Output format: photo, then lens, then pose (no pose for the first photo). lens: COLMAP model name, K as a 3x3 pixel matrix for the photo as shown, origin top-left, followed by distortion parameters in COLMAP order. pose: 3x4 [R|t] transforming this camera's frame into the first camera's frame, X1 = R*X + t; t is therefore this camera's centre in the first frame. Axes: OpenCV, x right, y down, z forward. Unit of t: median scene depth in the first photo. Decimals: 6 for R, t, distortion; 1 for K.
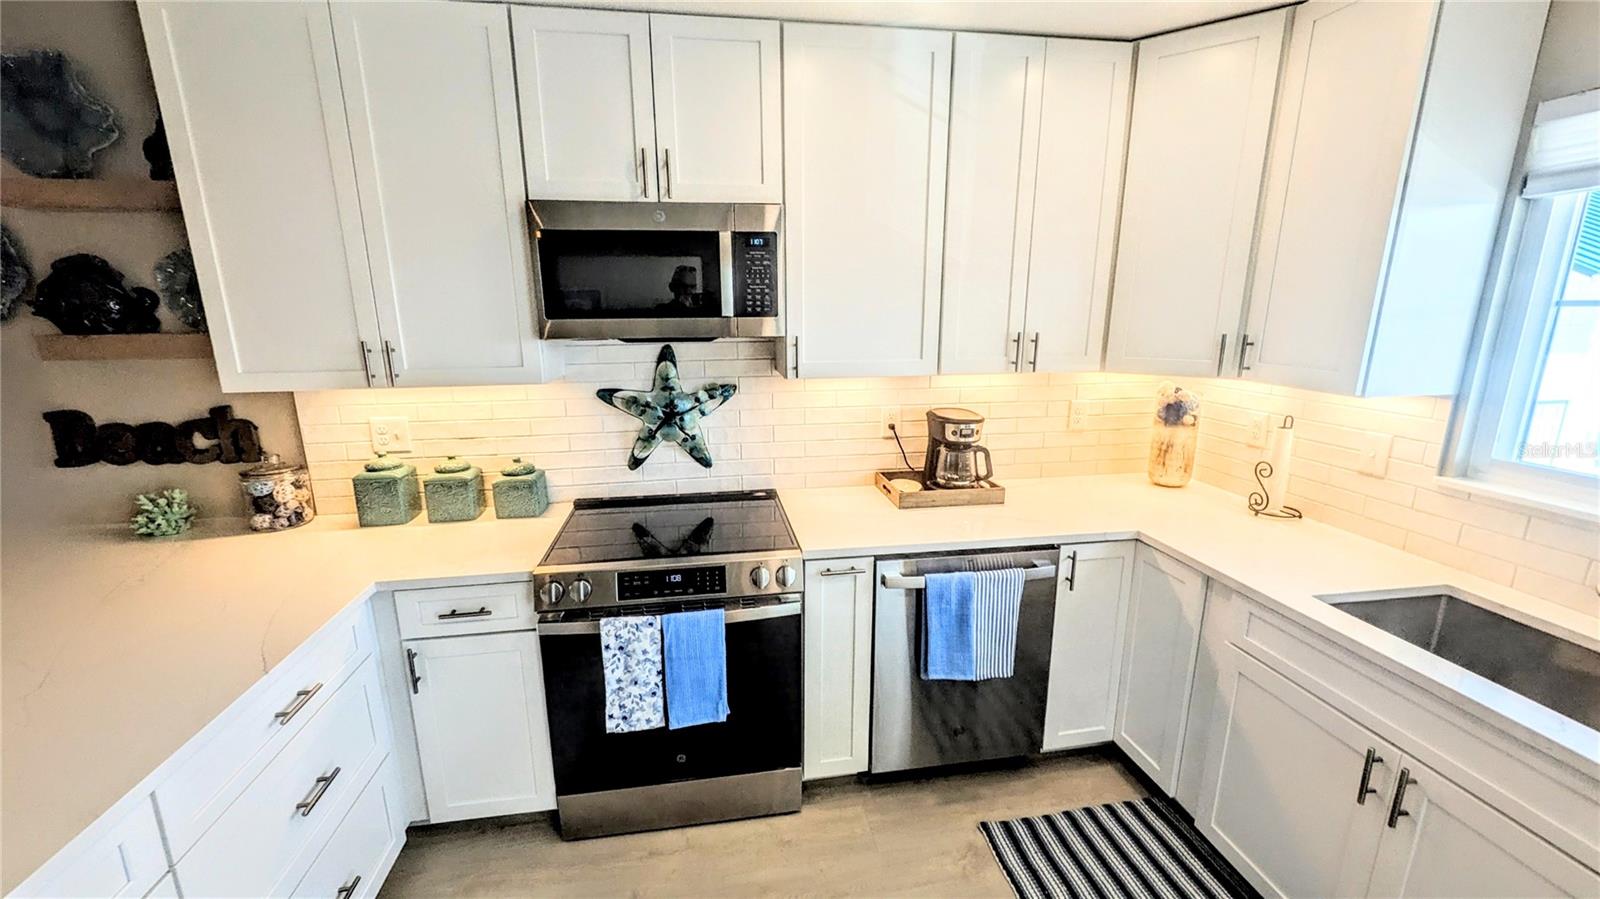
lens RADIAL K [[624.4, 0, 798.5], [0, 624.4, 447.9], [0, 0, 1]] dist [0.002396, -0.001040]
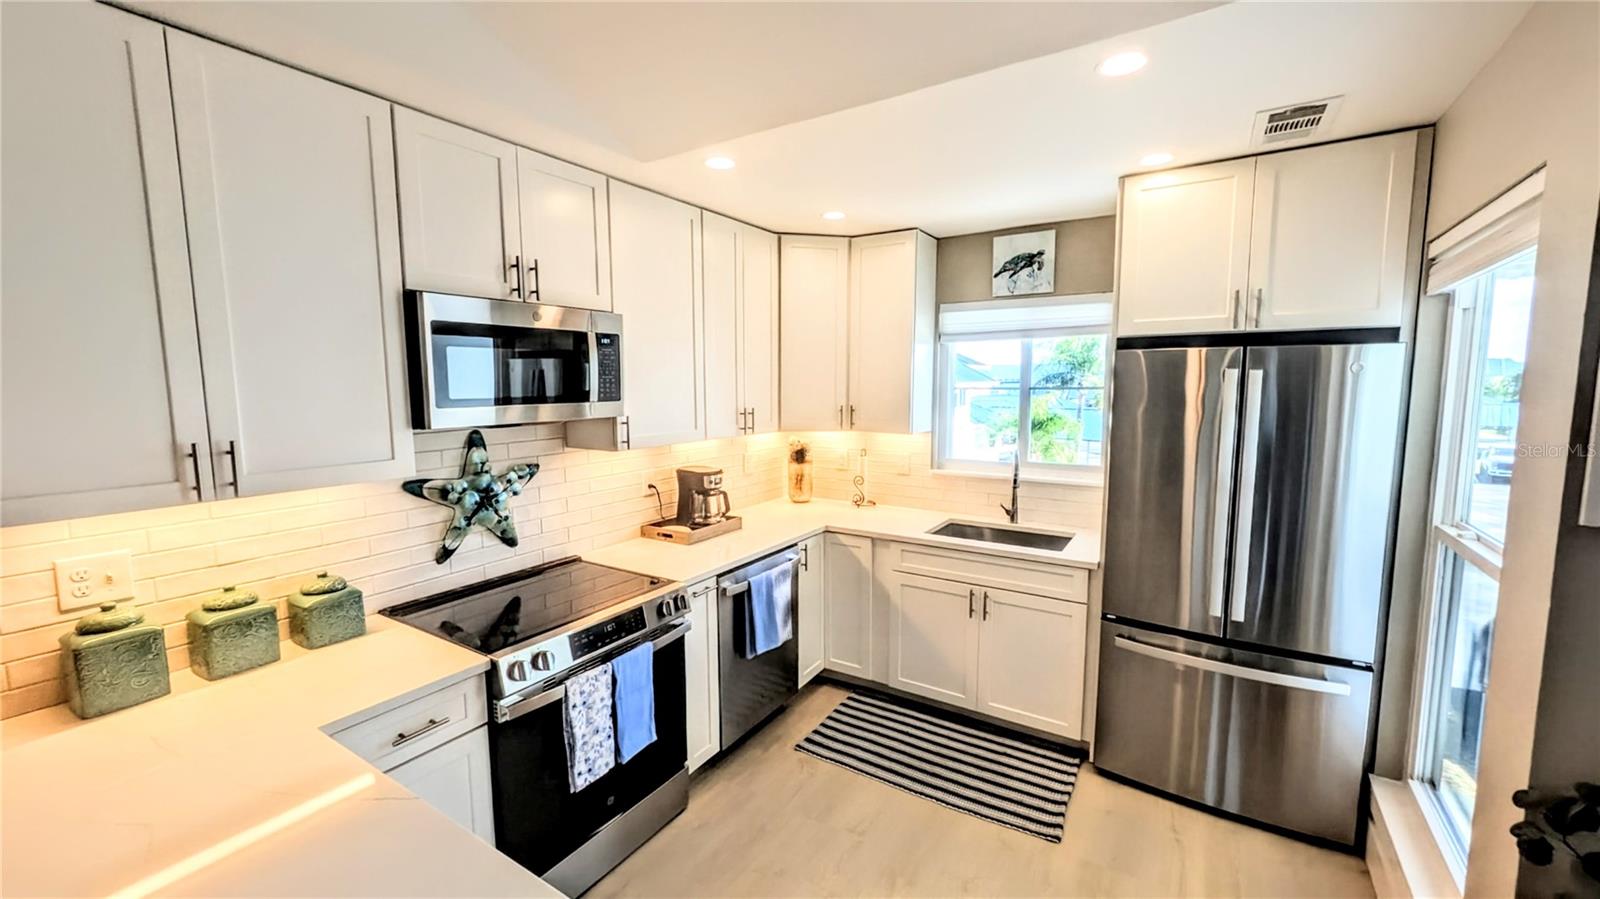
lens RADIAL K [[624.4, 0, 790.8], [0, 624.4, 448.5], [0, 0, 1]] dist [0.002396, -0.001040]
pose [[0.665980, -0.078017, 0.741878, -0.675554], [0.165887, 0.985103, -0.045321, -0.005903], [-0.727291, 0.153251, 0.669001, -0.047458]]
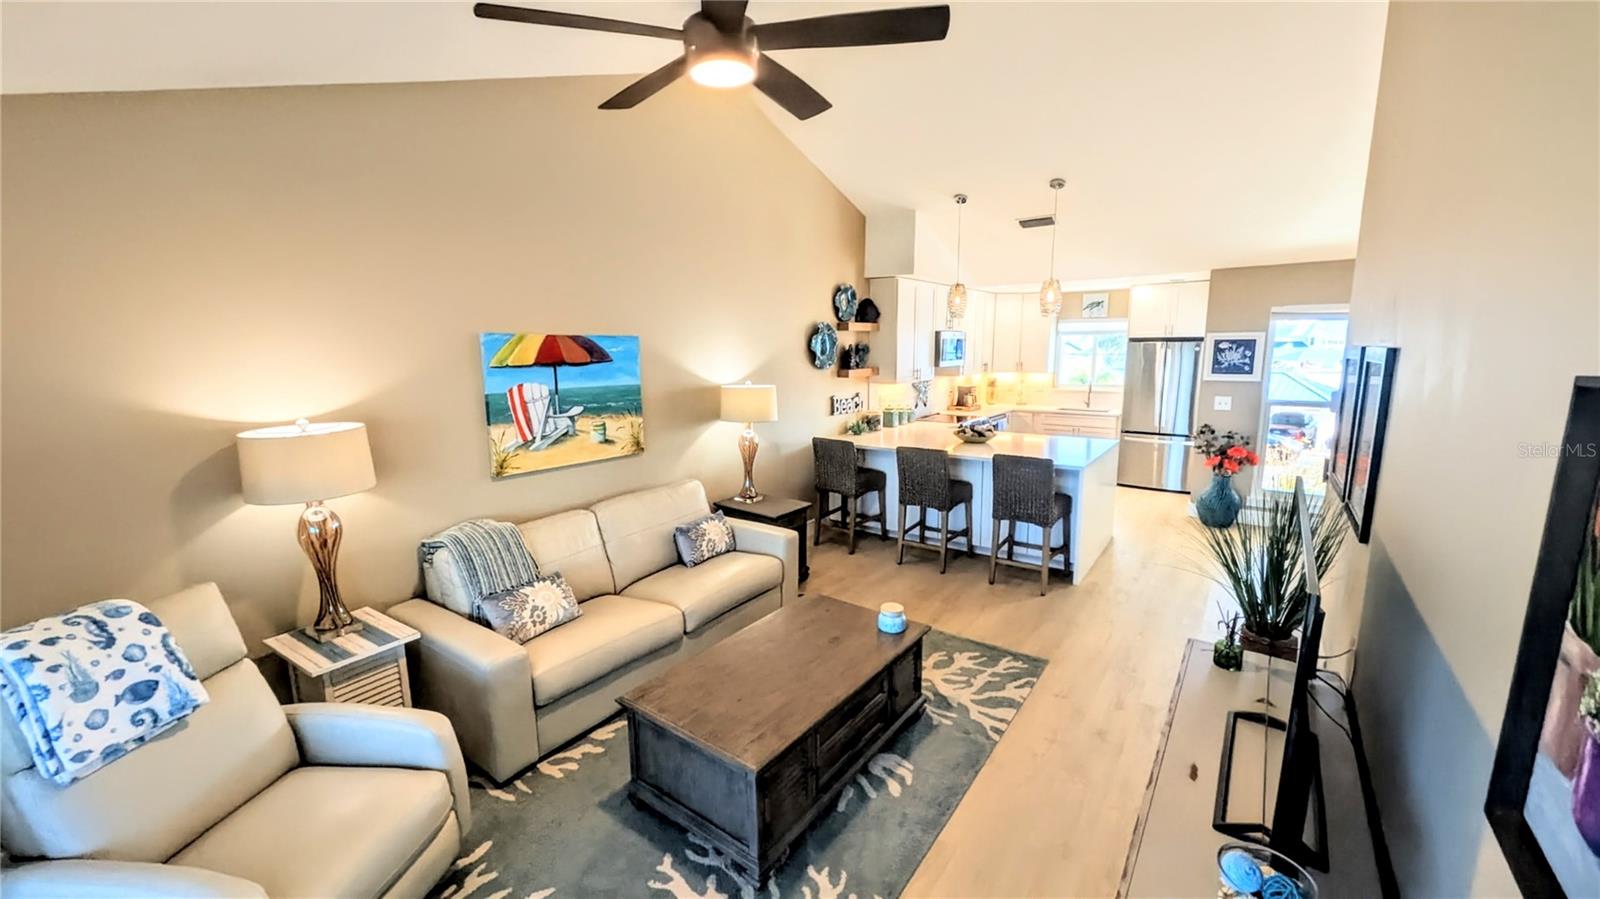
lens RADIAL K [[624.4, 0, 795.9], [0, 624.4, 441.2], [0, 0, 1]] dist [0.002396, -0.001040]
pose [[0.707491, -0.110268, 0.698067, -3.251246], [0.160946, 0.986937, -0.007221, 0.136537], [-0.688152, 0.117460, 0.715996, -0.910243]]
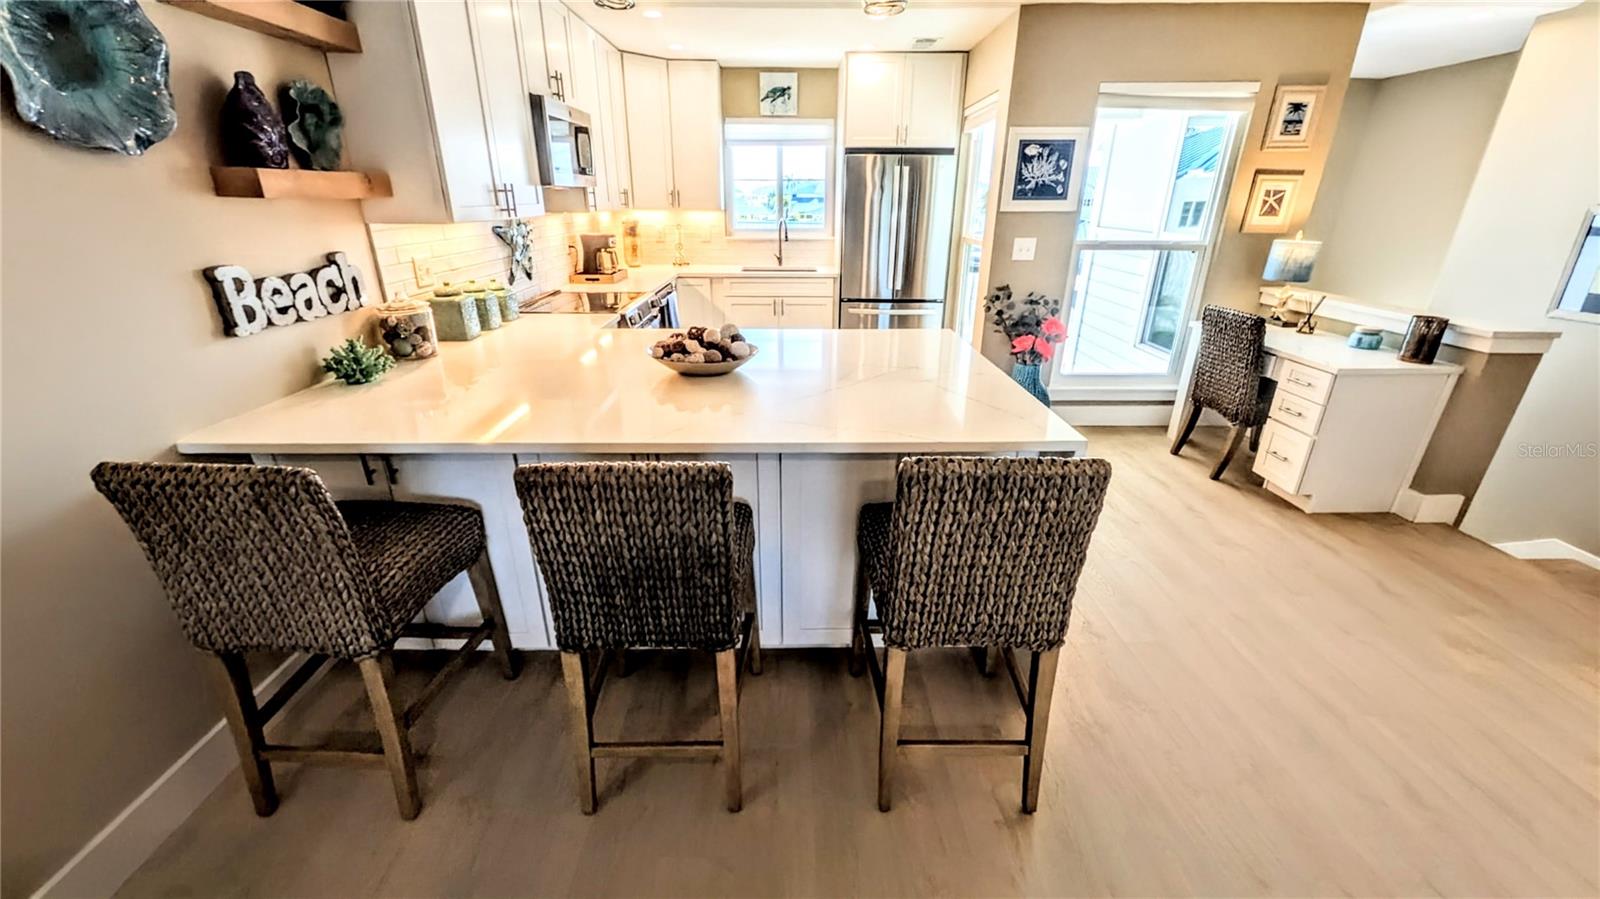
lens RADIAL K [[624.4, 0, 793.4], [0, 624.4, 448.7], [0, 0, 1]] dist [0.002396, -0.001040]
pose [[0.143464, -0.365507, 0.919686, -1.844559], [0.211461, 0.919159, 0.332311, 0.044925], [-0.966800, 0.146803, 0.209156, 0.132688]]
